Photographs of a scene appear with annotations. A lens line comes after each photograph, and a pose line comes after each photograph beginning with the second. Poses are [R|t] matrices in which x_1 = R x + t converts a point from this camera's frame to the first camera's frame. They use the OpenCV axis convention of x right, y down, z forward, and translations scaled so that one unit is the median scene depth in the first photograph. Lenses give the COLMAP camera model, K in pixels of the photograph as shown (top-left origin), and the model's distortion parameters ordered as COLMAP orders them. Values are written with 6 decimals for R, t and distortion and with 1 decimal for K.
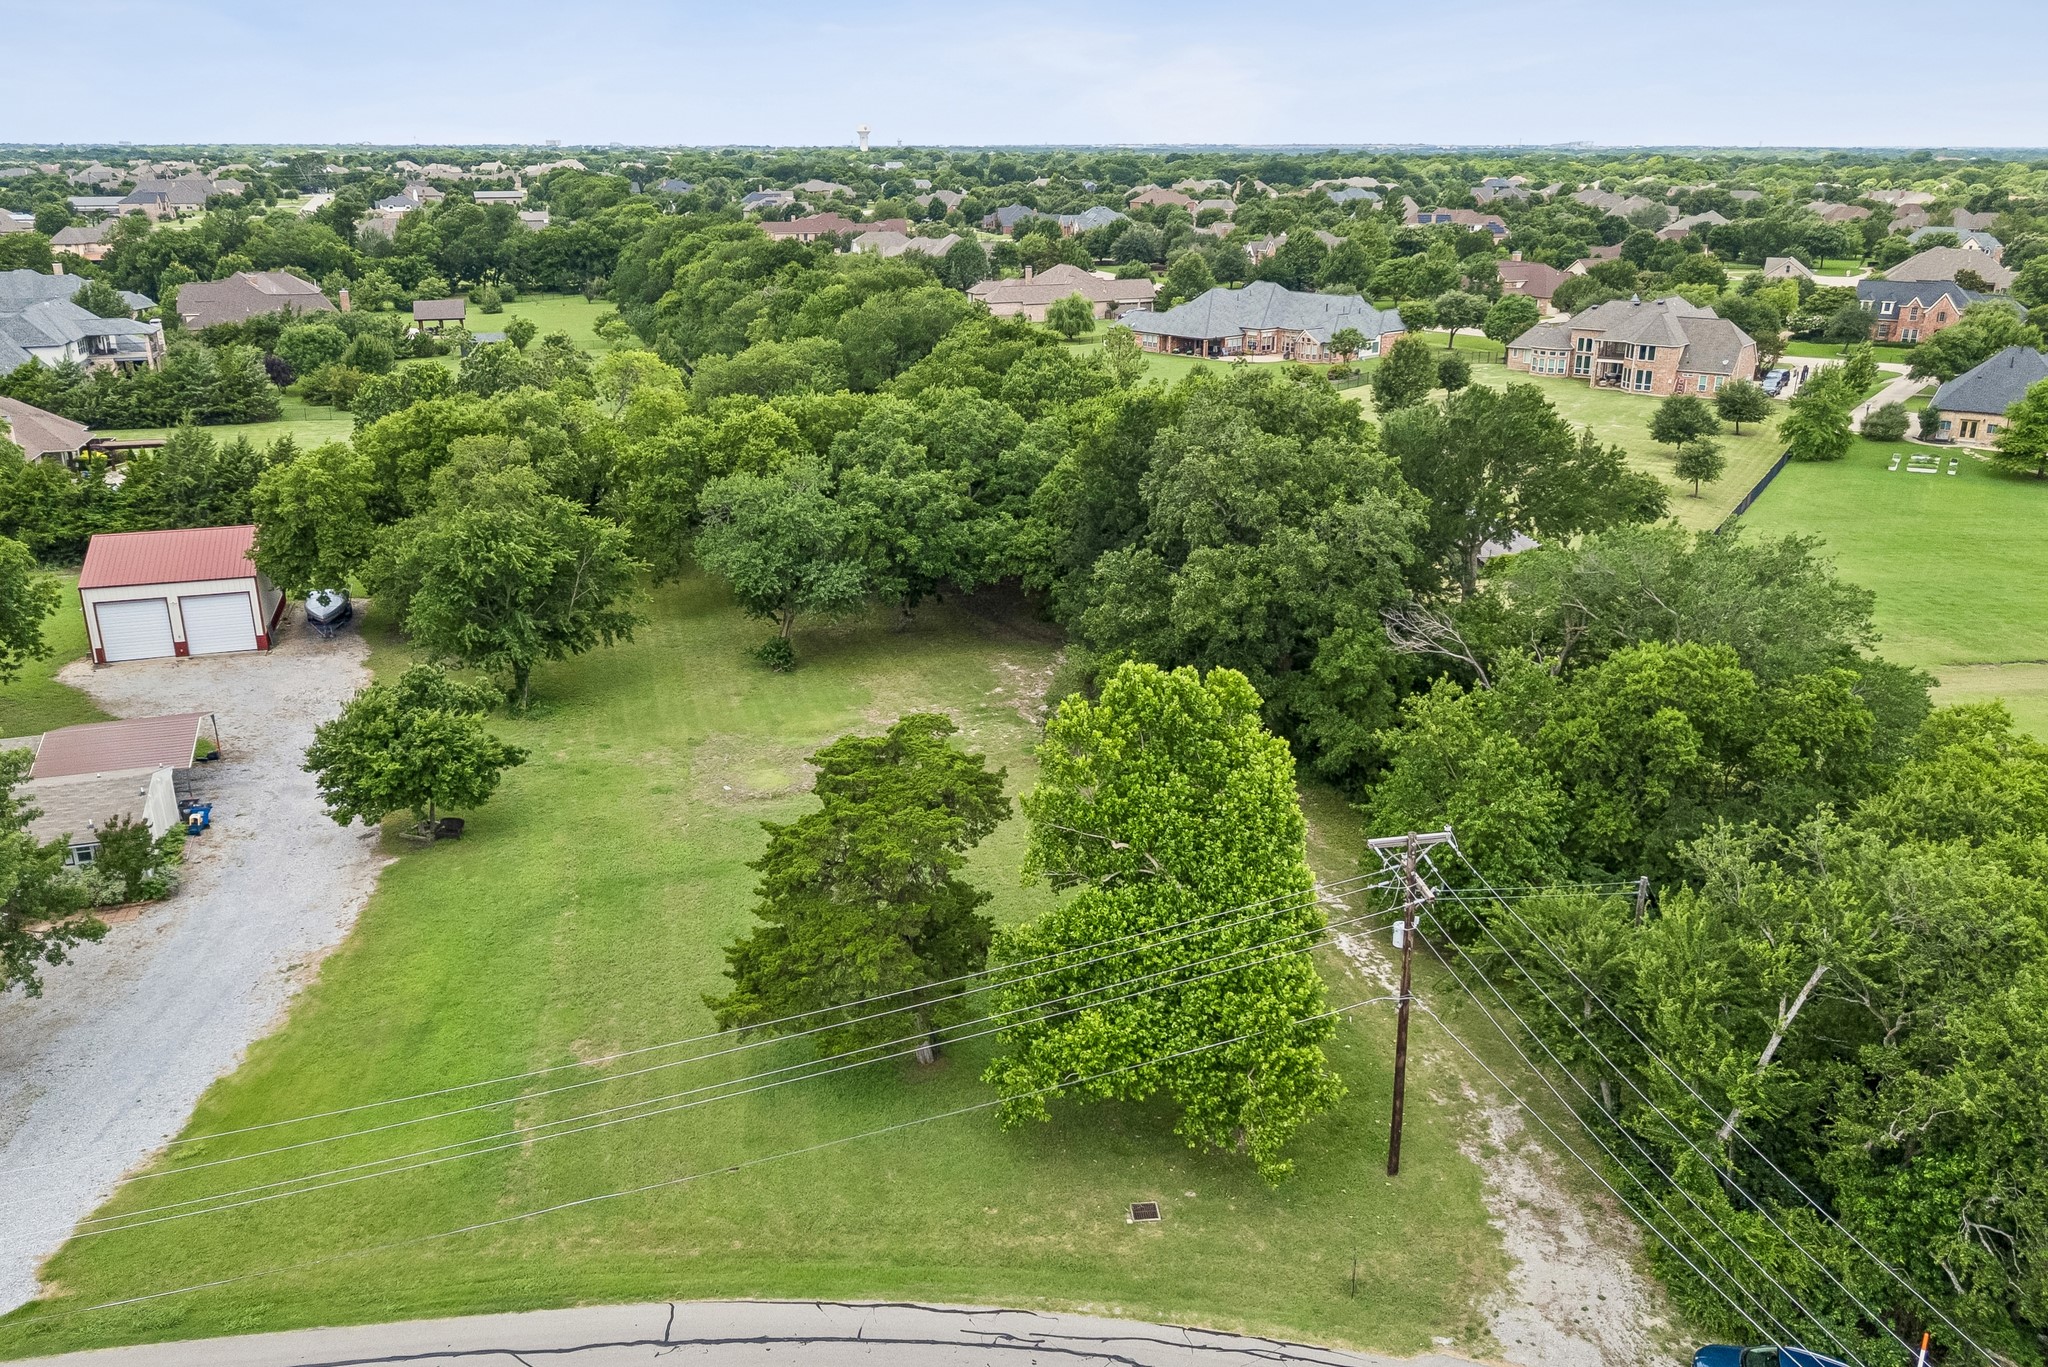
lens RADIAL K [[1560.4, 0, 1029.0], [0, 1560.4, 679.5], [0, 0, 1]] dist [0.056500, -0.079834]
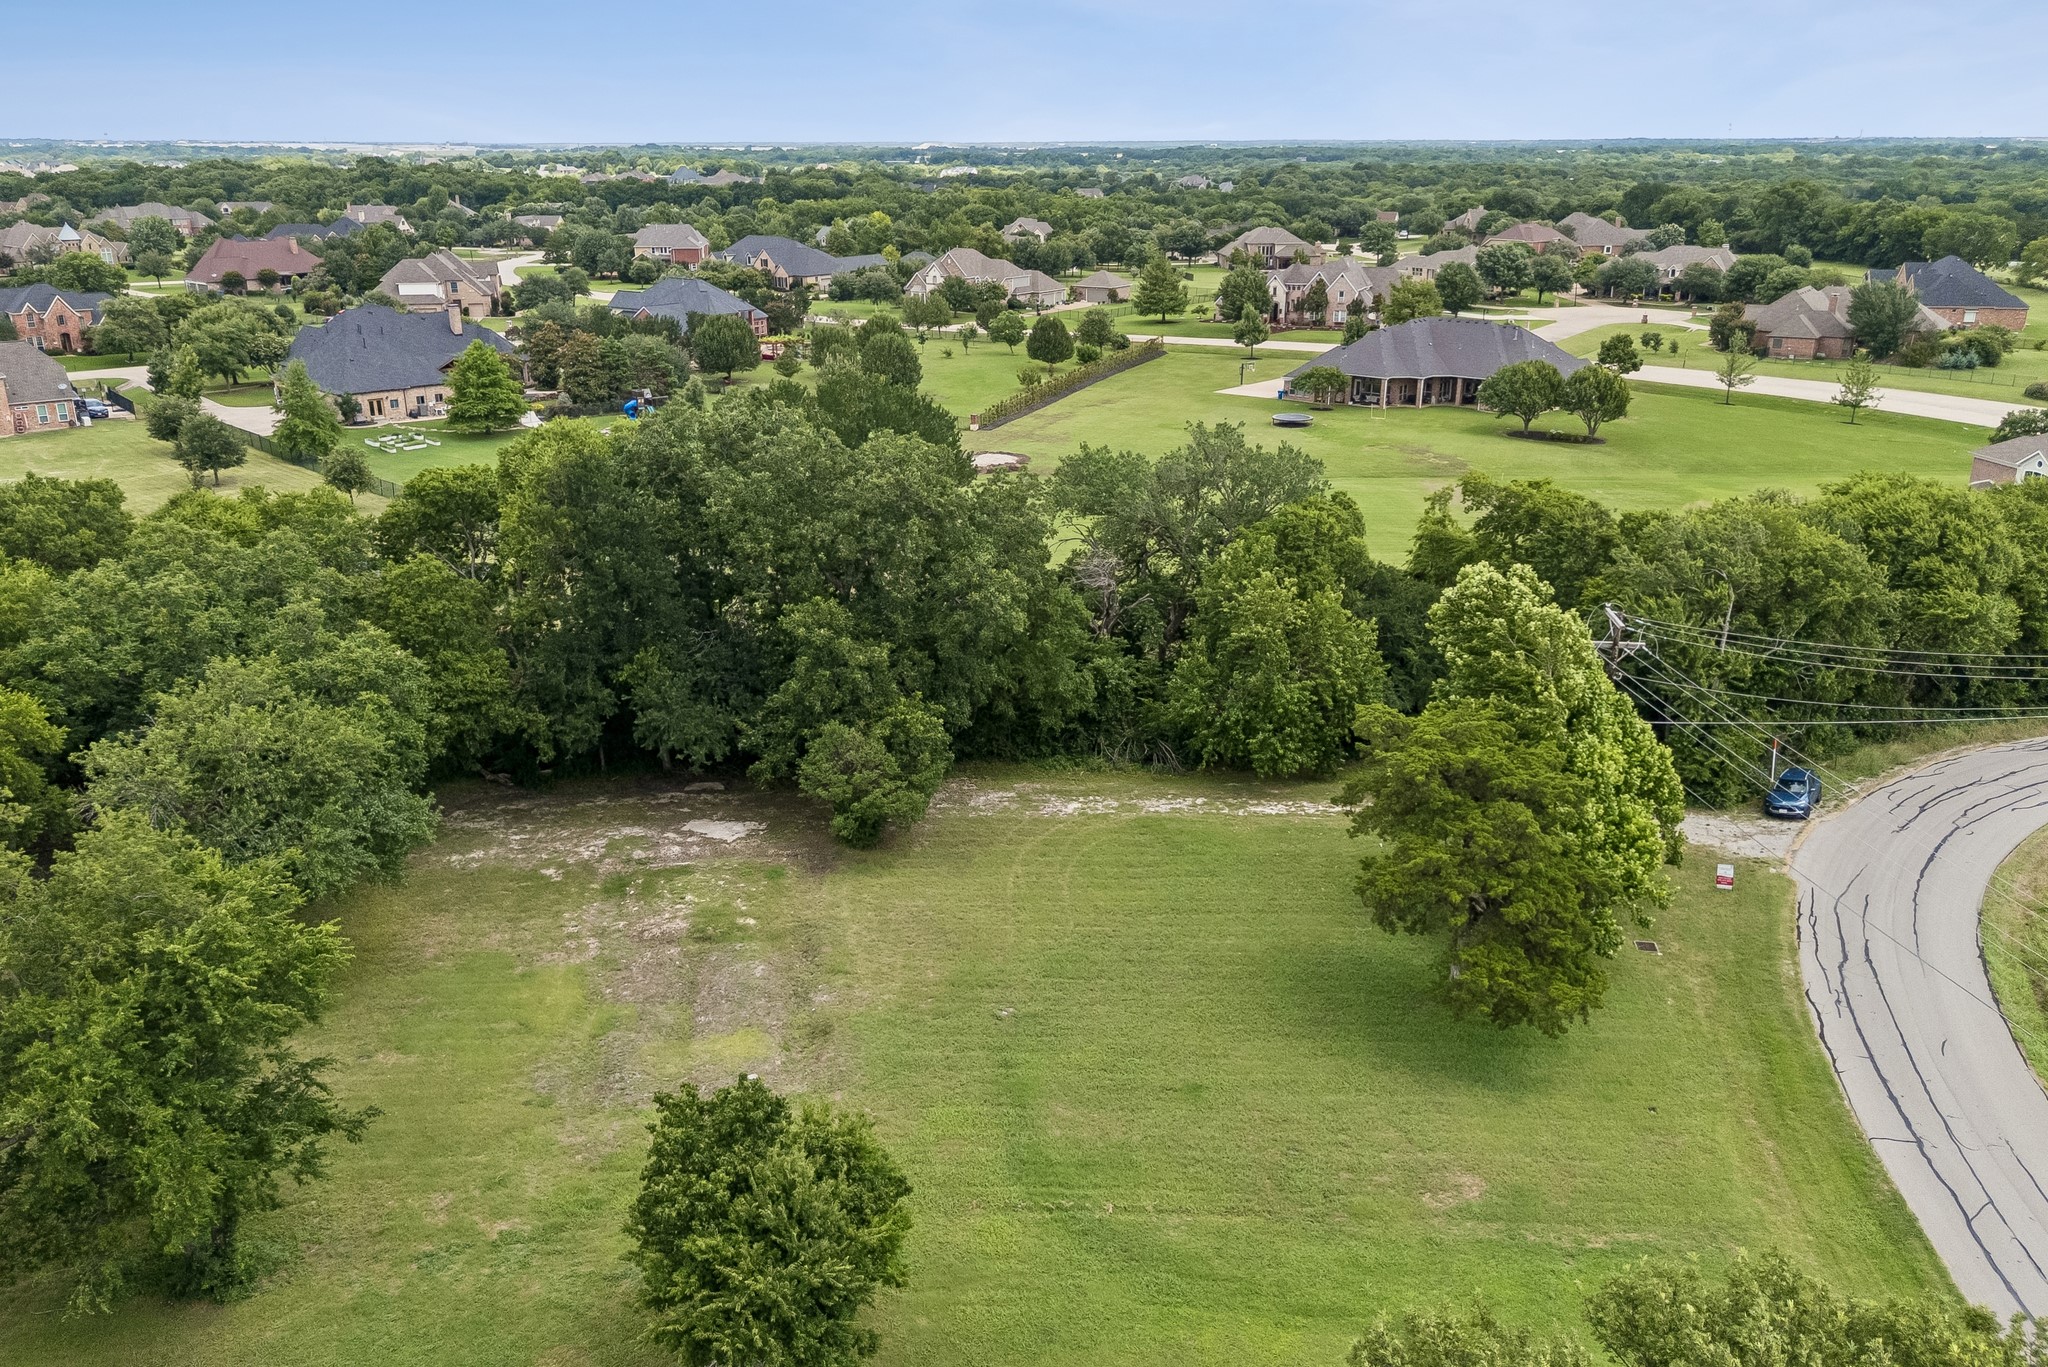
lens RADIAL K [[1601.8, 0, 1042.6], [0, 1601.8, 684.2], [0, 0, 1]] dist [0.116580, -0.151945]
pose [[0.206692, -0.317259, 0.925540, -0.858078], [0.317721, 0.916466, 0.243195, -0.253760], [-0.925382, 0.243797, 0.290226, 0.707753]]
